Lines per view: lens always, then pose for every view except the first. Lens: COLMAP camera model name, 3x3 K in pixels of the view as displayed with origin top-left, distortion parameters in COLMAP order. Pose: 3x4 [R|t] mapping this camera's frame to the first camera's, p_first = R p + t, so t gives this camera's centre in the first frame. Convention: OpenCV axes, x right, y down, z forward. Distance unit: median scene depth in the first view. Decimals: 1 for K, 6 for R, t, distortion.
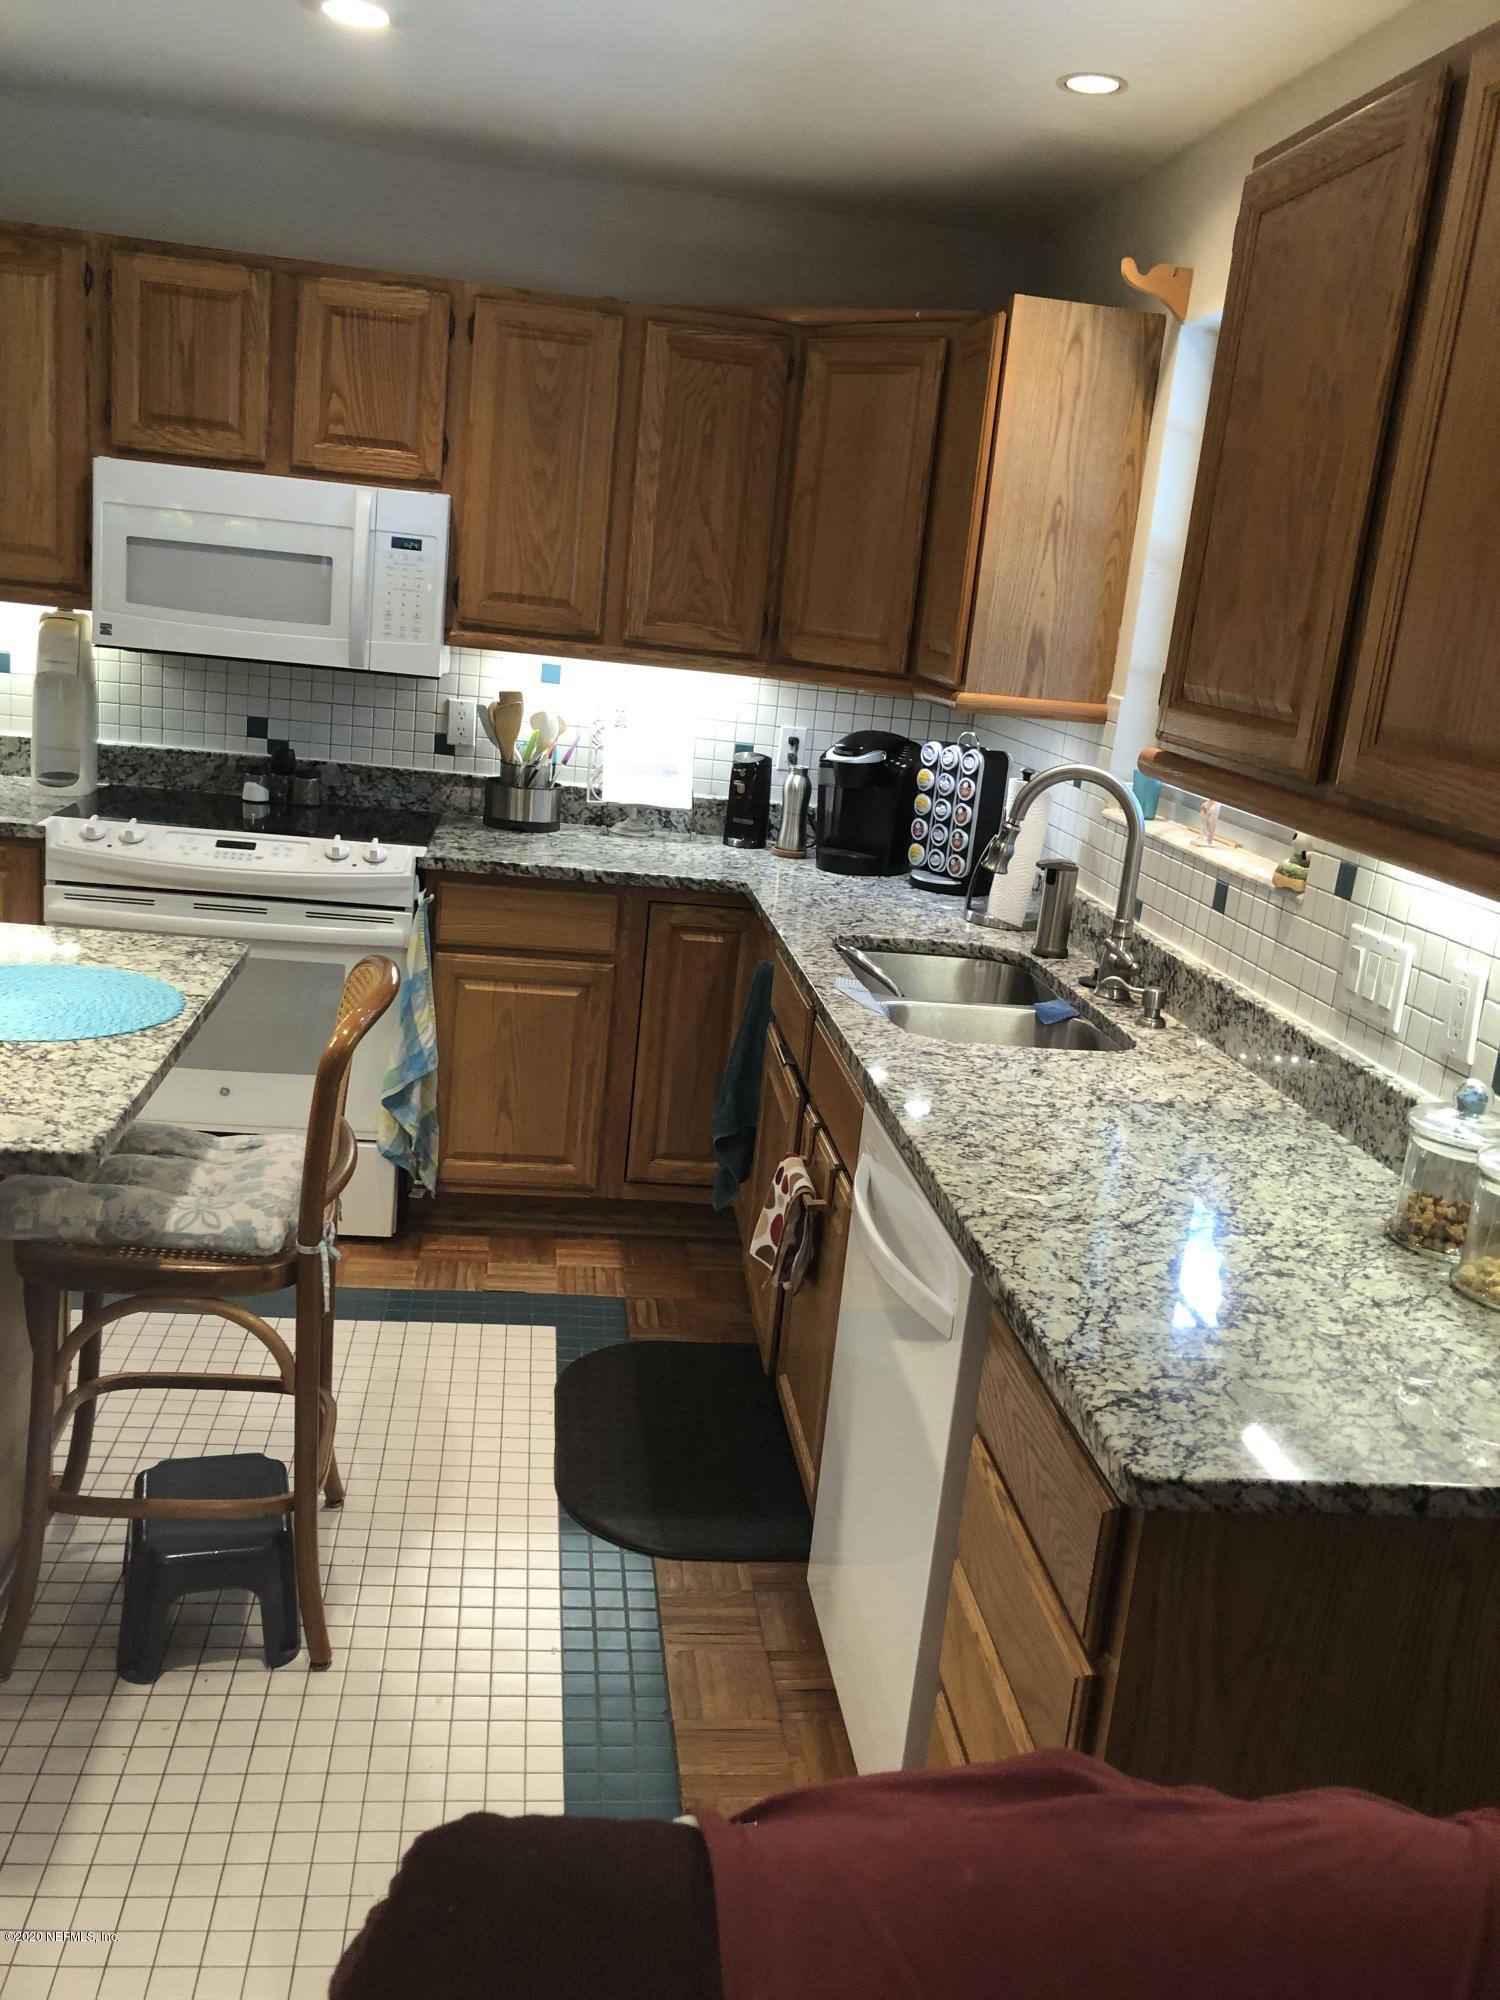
lens RADIAL K [[1649.5, 0, 750.0], [0, 1649.5, 1000.0], [0, 0, 1]] dist [0.053683, -0.107920]
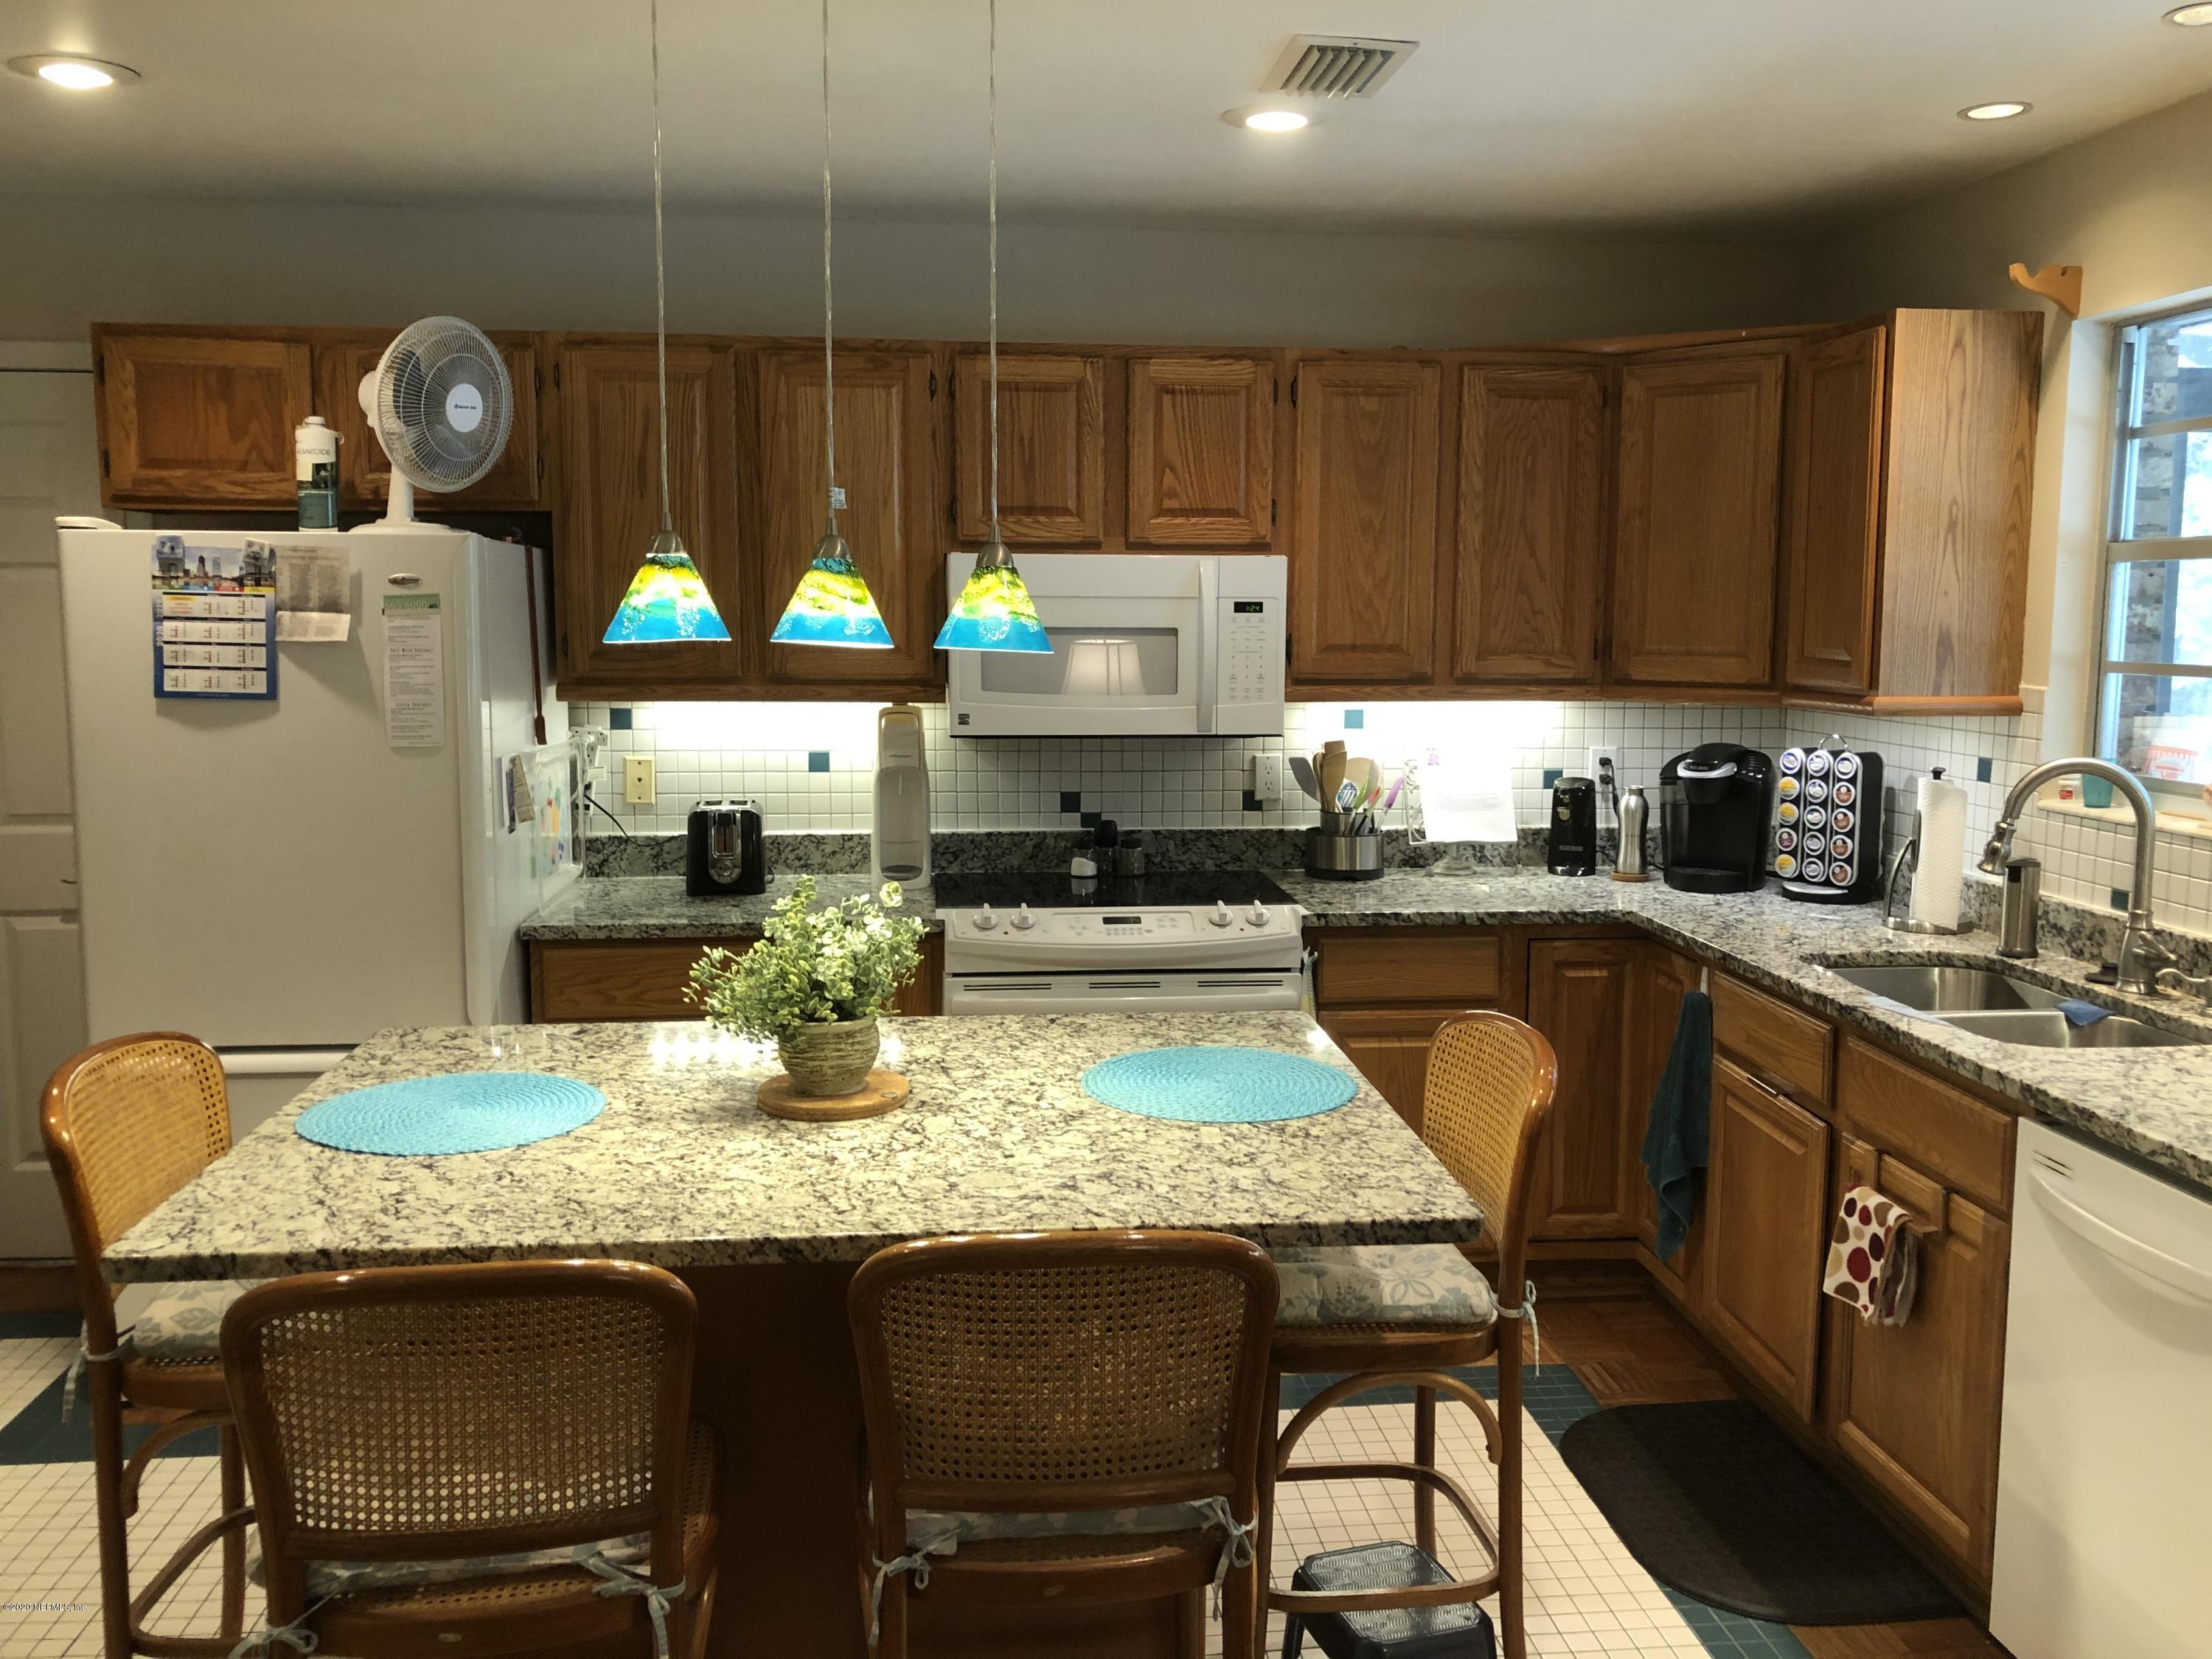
lens RADIAL K [[1796.5, 0, 1103.7], [0, 1796.5, 898.6], [0, 0, 1]] dist [0.007691, -0.061947]
pose [[0.994761, -0.093204, -0.041995, -0.265032], [0.089305, 0.992222, -0.086724, -0.013747], [0.049752, 0.082520, 0.995347, -0.070074]]
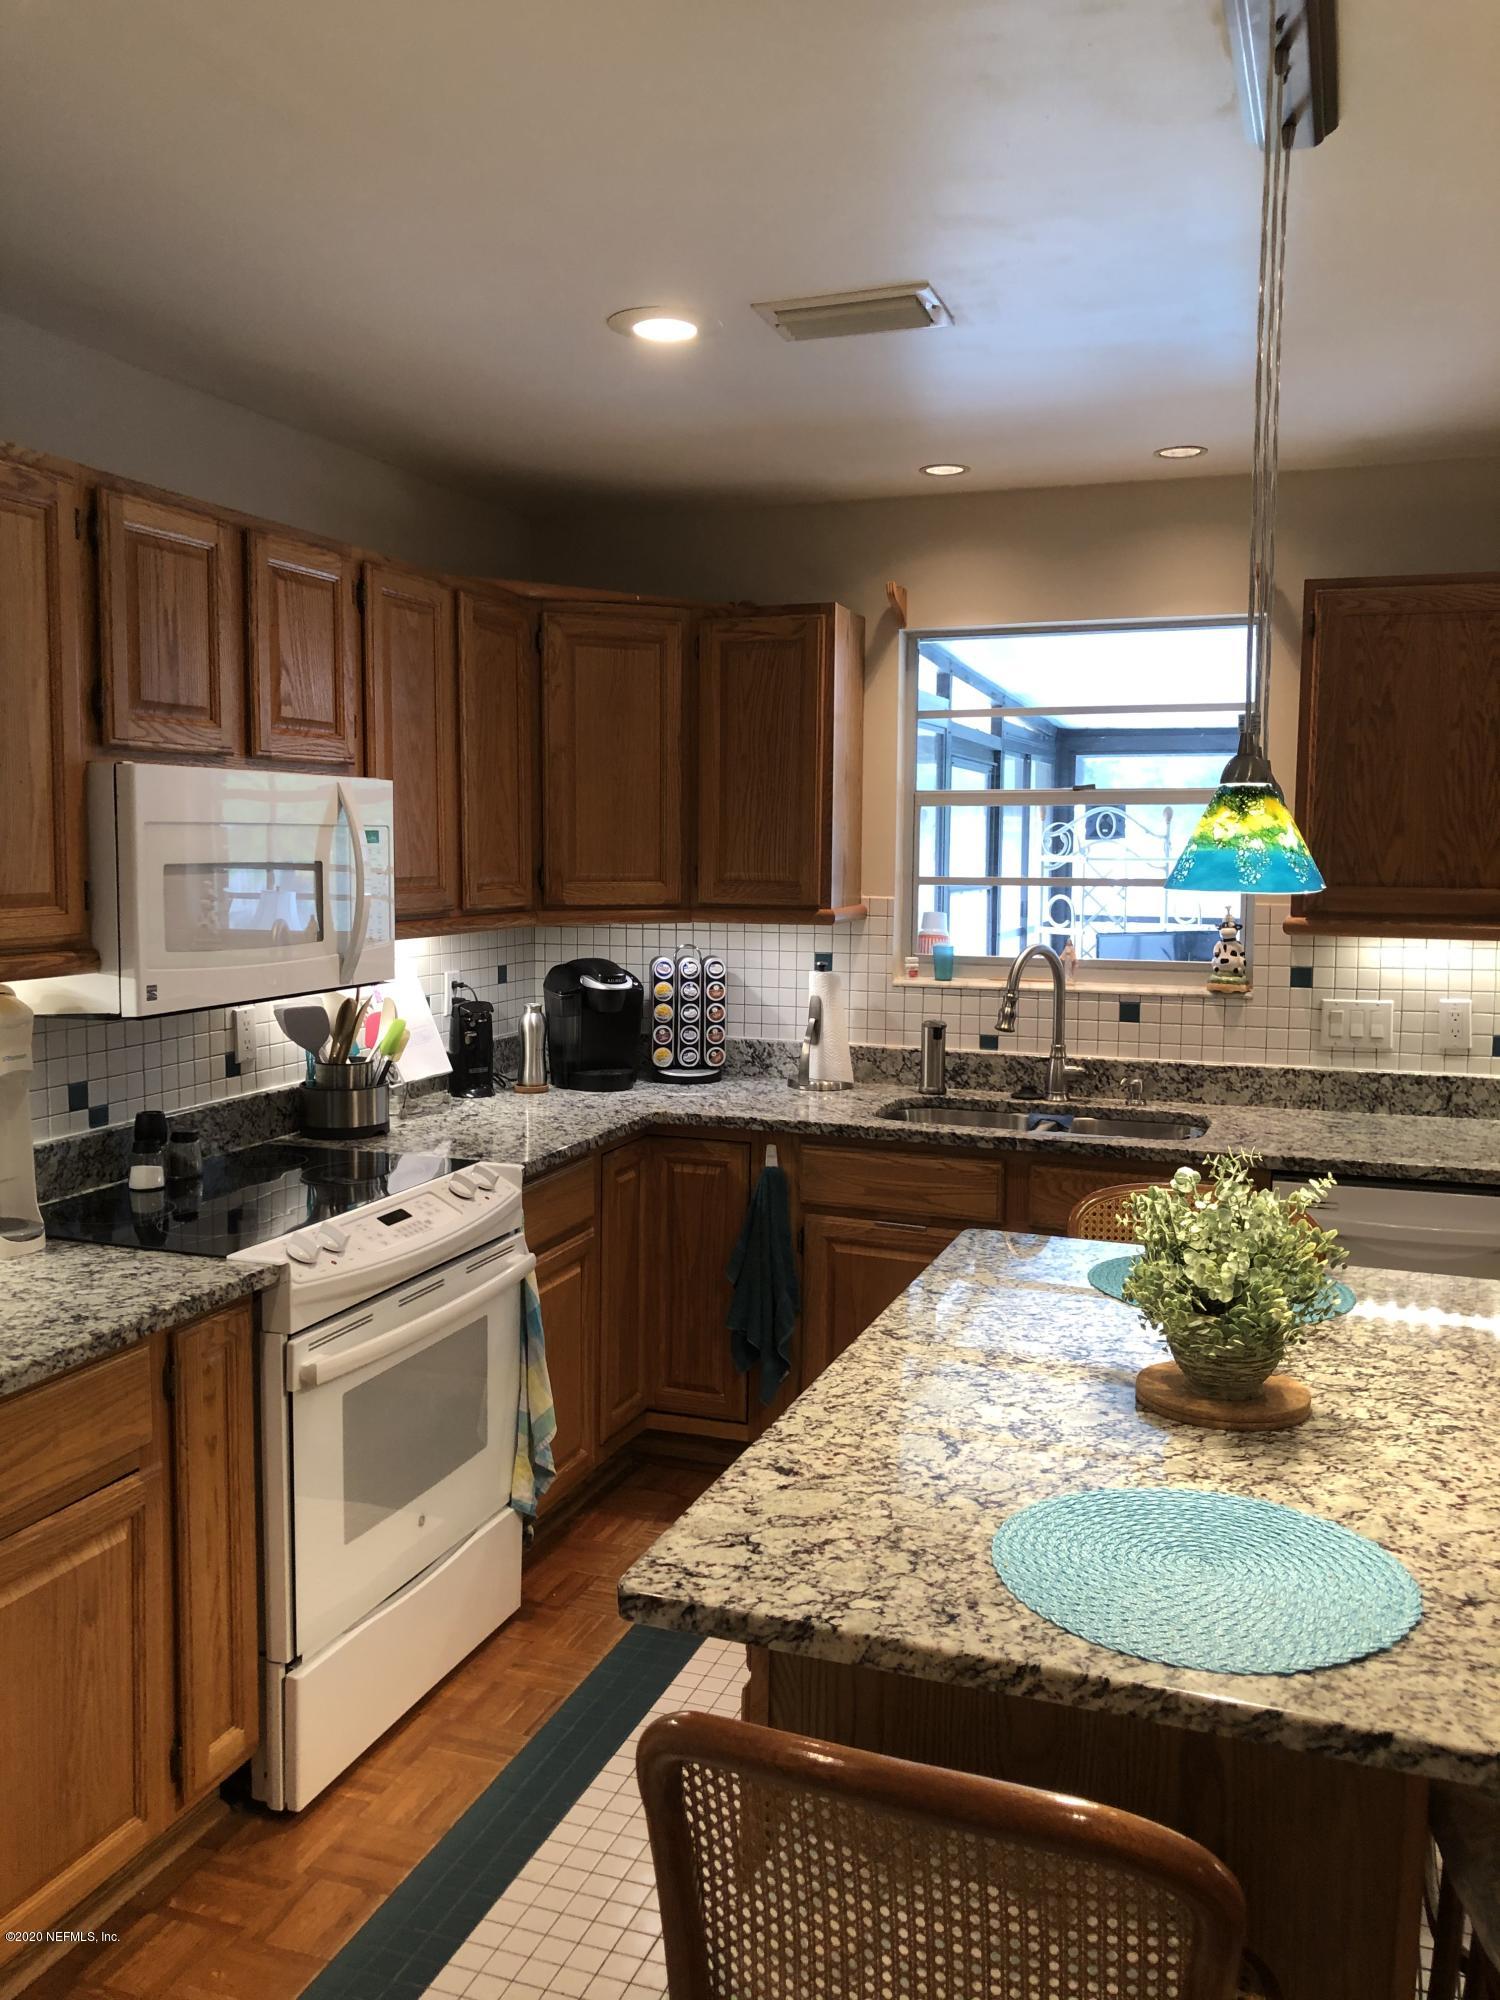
lens RADIAL K [[1681.9, 0, 750.0], [0, 1681.9, 1000.0], [0, 0, 1]] dist [0.042310, -0.031959]
pose [[0.450582, -0.183685, 0.873634, -0.906917], [0.253804, 0.964579, 0.071906, -0.205281], [-0.855897, 0.189332, 0.481242, 0.418758]]
